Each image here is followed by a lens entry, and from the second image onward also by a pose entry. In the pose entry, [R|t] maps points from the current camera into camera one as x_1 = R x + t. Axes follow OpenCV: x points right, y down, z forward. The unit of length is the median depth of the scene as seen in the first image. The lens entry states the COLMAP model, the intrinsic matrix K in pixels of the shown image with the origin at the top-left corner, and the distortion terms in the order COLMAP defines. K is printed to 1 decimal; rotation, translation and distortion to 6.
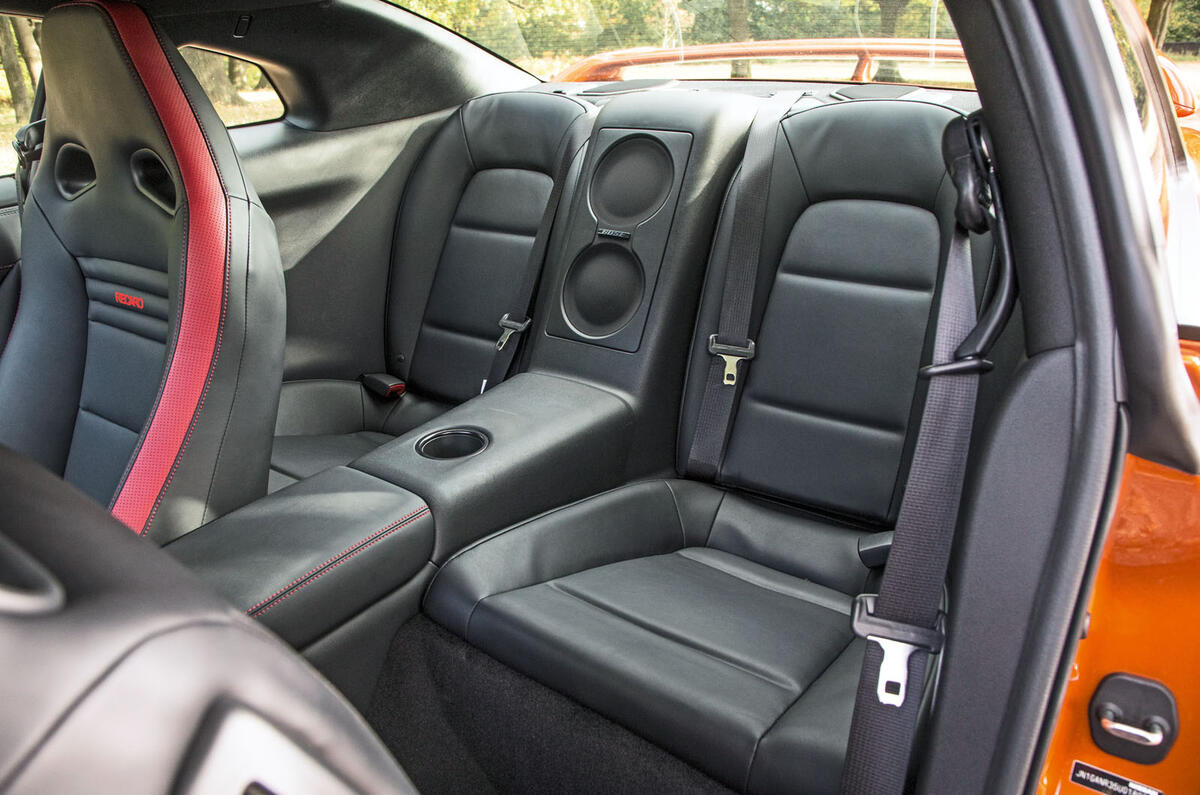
lens RADIAL K [[899.2, 0, 600.0], [0, 899.2, 397.5], [0, 0, 1]] dist [-0.020691, -0.003042]
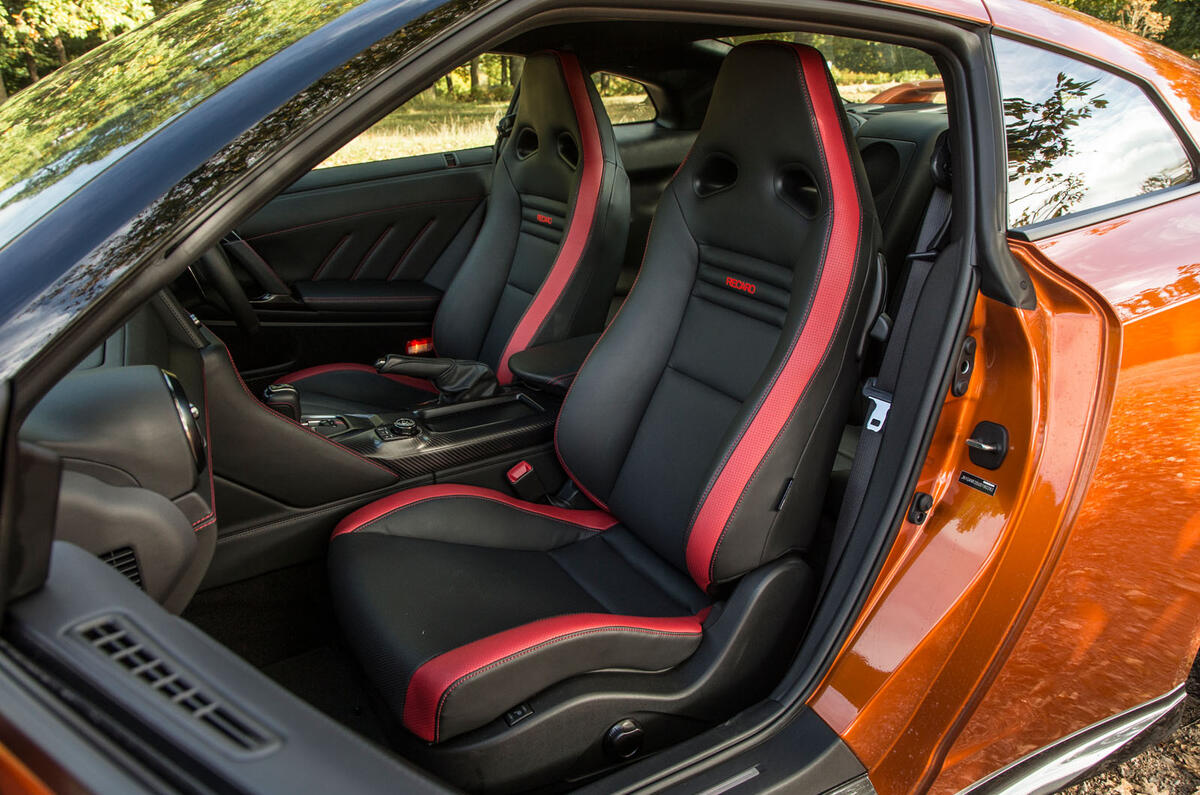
lens RADIAL K [[899.2, 0, 600.0], [0, 899.2, 397.5], [0, 0, 1]] dist [-0.020691, -0.003042]
pose [[0.913658, 0.152875, -0.376640, 0.267972], [-0.157311, 0.987363, 0.019155, 0.173972], [0.374809, 0.041748, 0.926162, -0.532821]]
